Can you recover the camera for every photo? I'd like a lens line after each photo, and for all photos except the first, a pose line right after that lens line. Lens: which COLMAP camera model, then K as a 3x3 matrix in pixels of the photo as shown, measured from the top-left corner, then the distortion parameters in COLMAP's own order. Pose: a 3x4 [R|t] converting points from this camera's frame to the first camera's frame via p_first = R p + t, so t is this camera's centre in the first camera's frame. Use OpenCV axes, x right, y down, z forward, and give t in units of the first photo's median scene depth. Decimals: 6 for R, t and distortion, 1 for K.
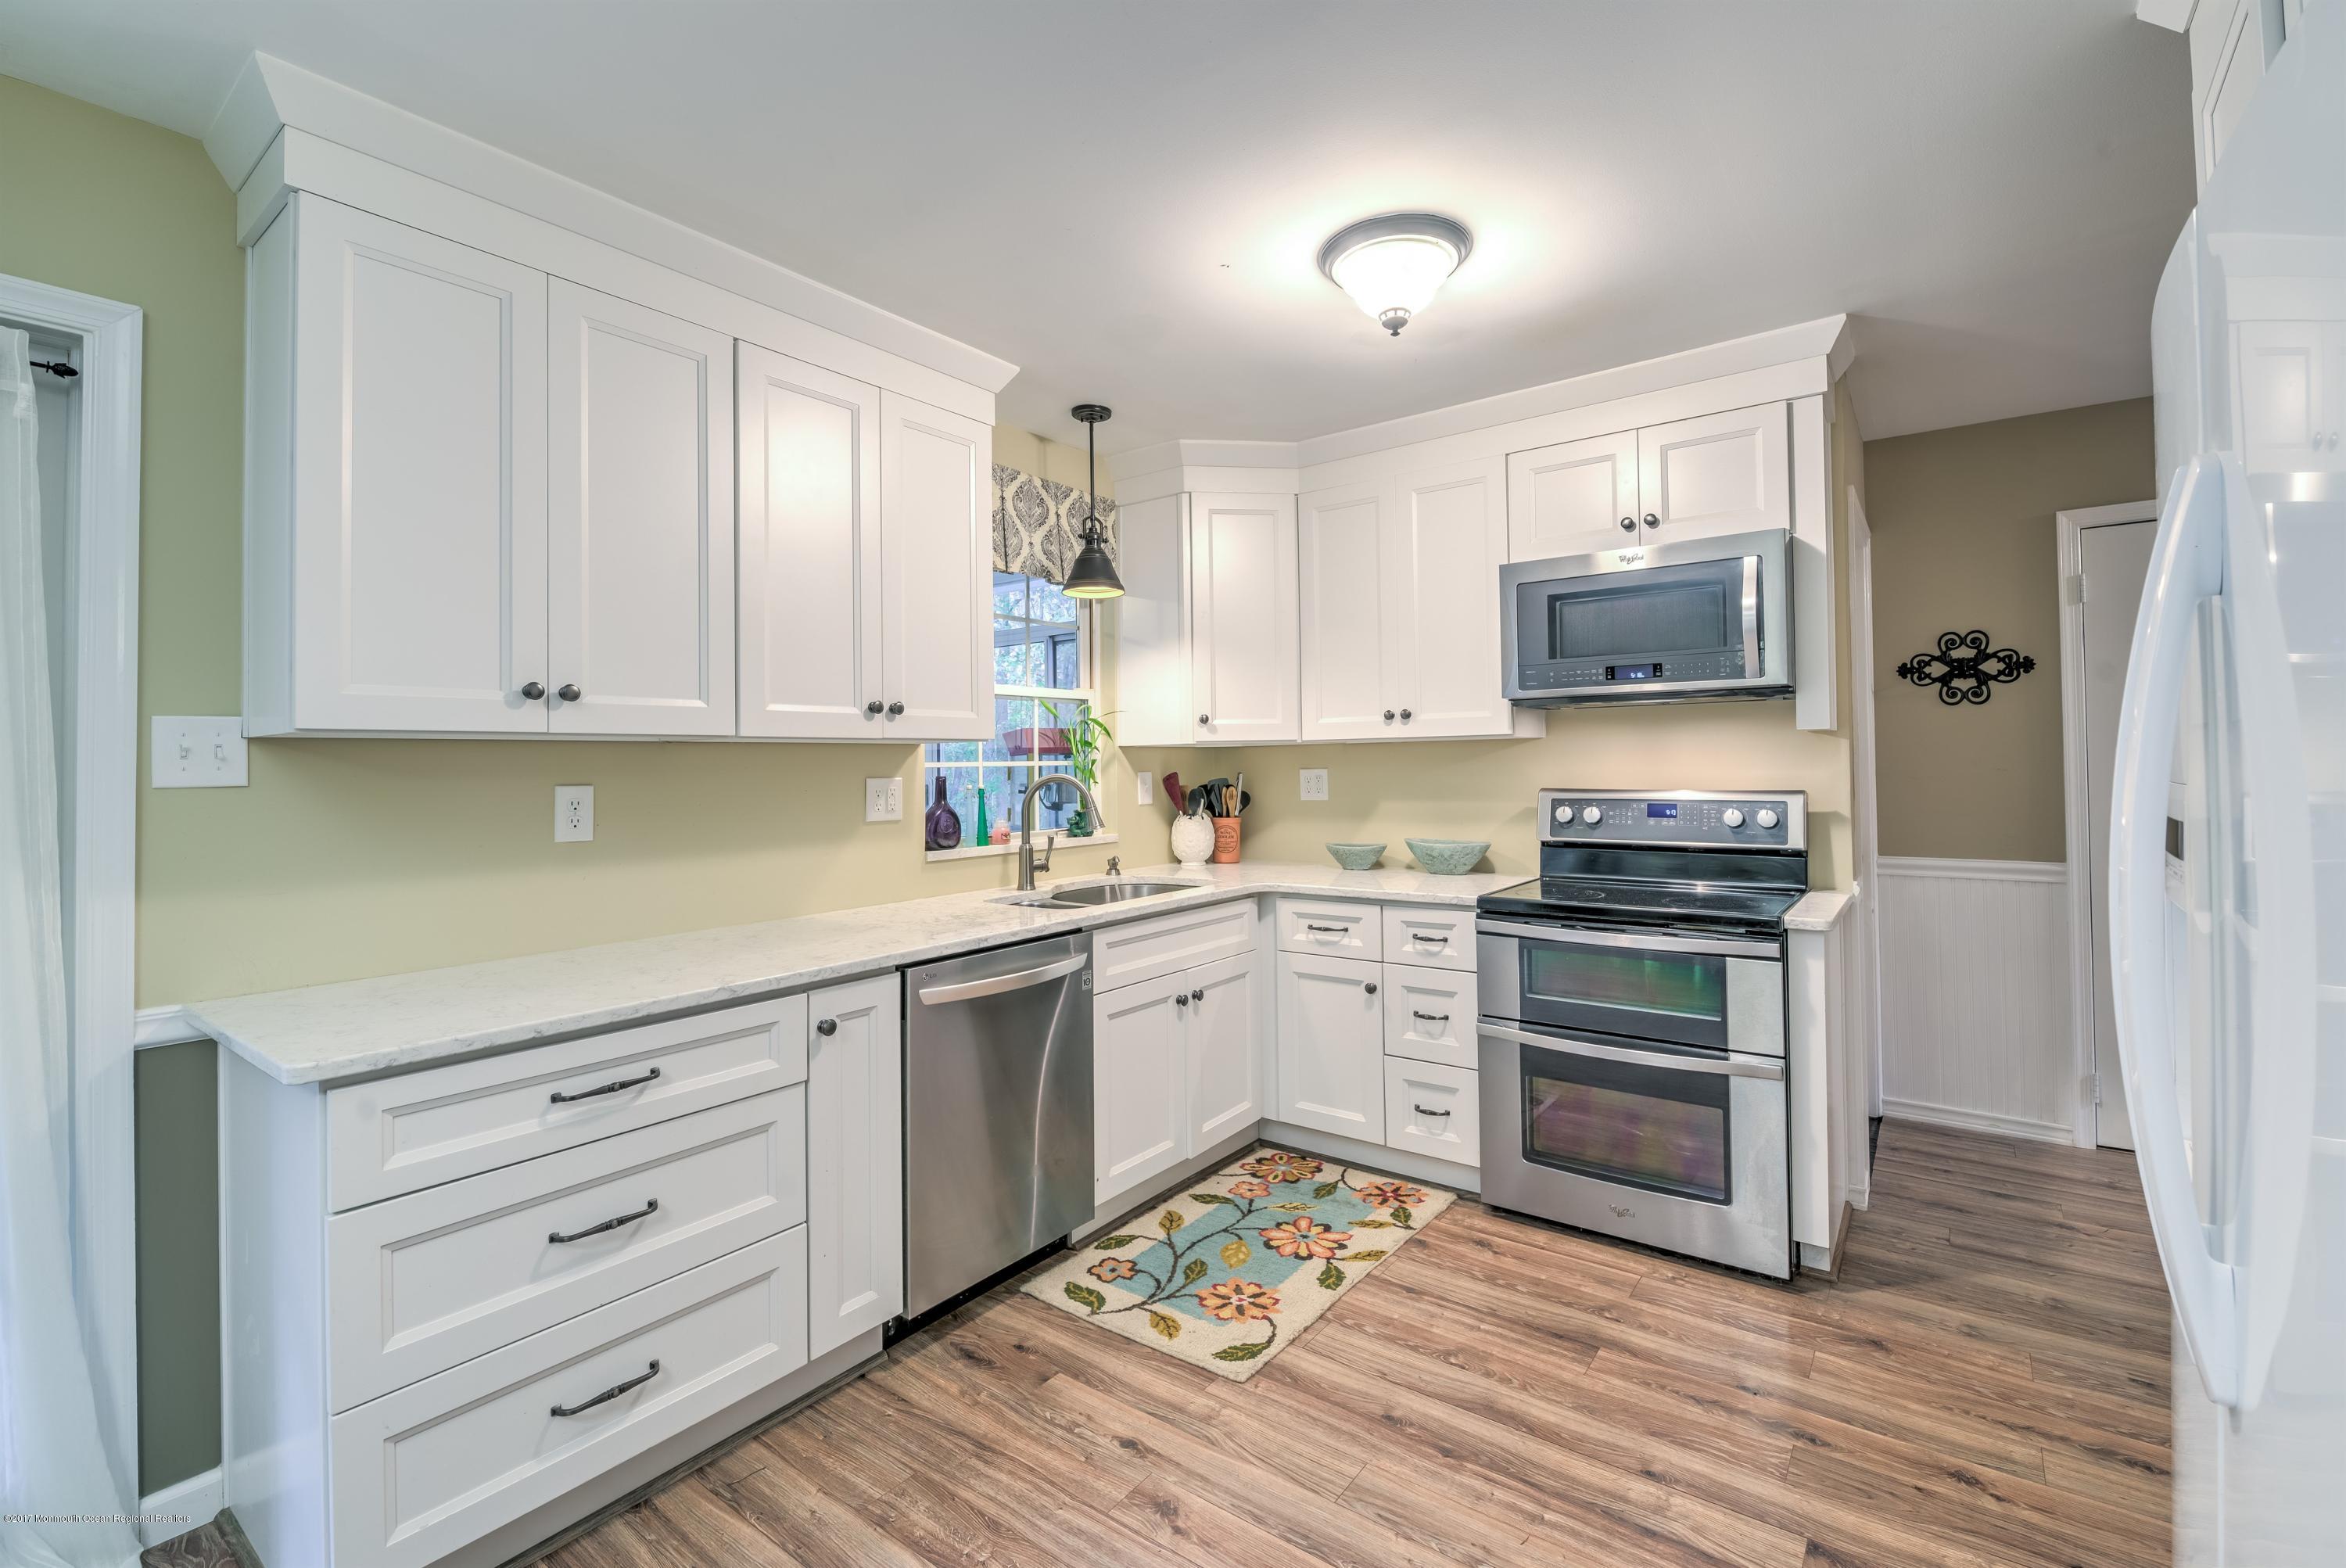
lens RADIAL K [[1039.6, 0, 1175.7], [0, 1039.6, 747.9], [0, 0, 1]] dist [0.001610, -0.007996]
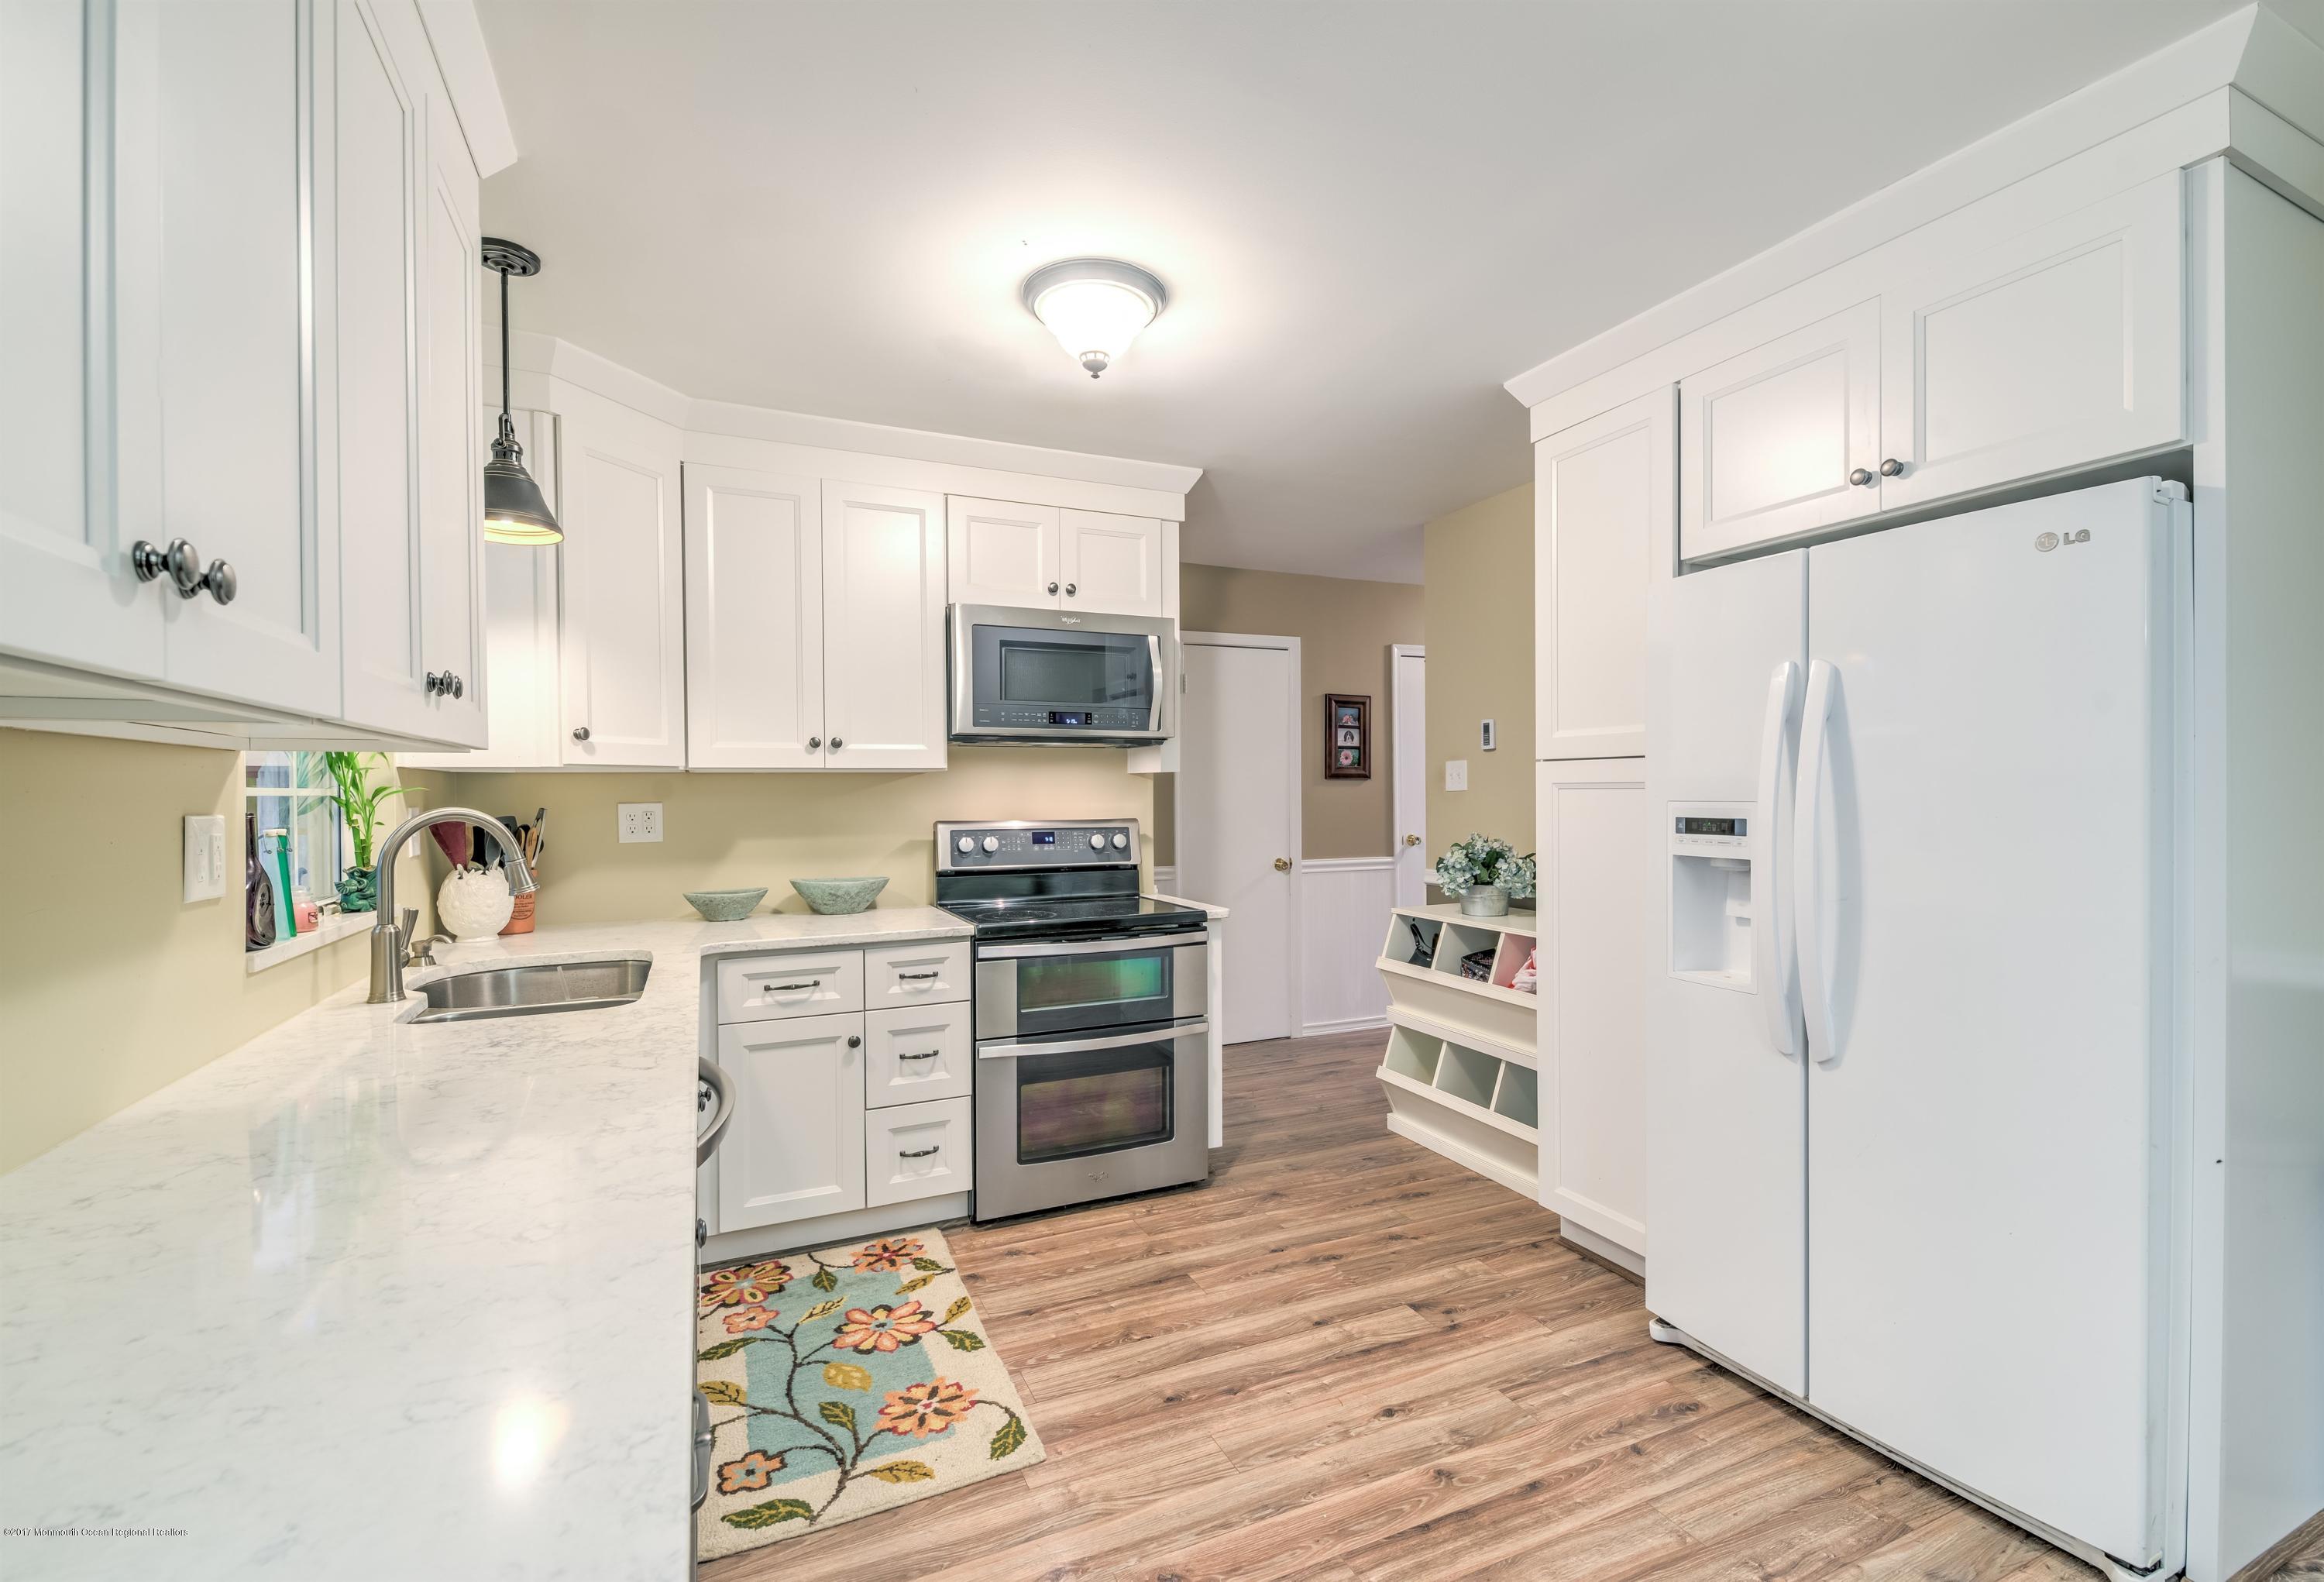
lens RADIAL K [[1025.5, 0, 1190.7], [0, 1025.5, 806.3], [0, 0, 1]] dist [0.020826, -0.018873]
pose [[0.456452, -0.001448, 0.889747, -0.547137], [-0.013870, 0.999866, 0.008743, 0.014242], [-0.889640, -0.016332, 0.456371, 0.373175]]
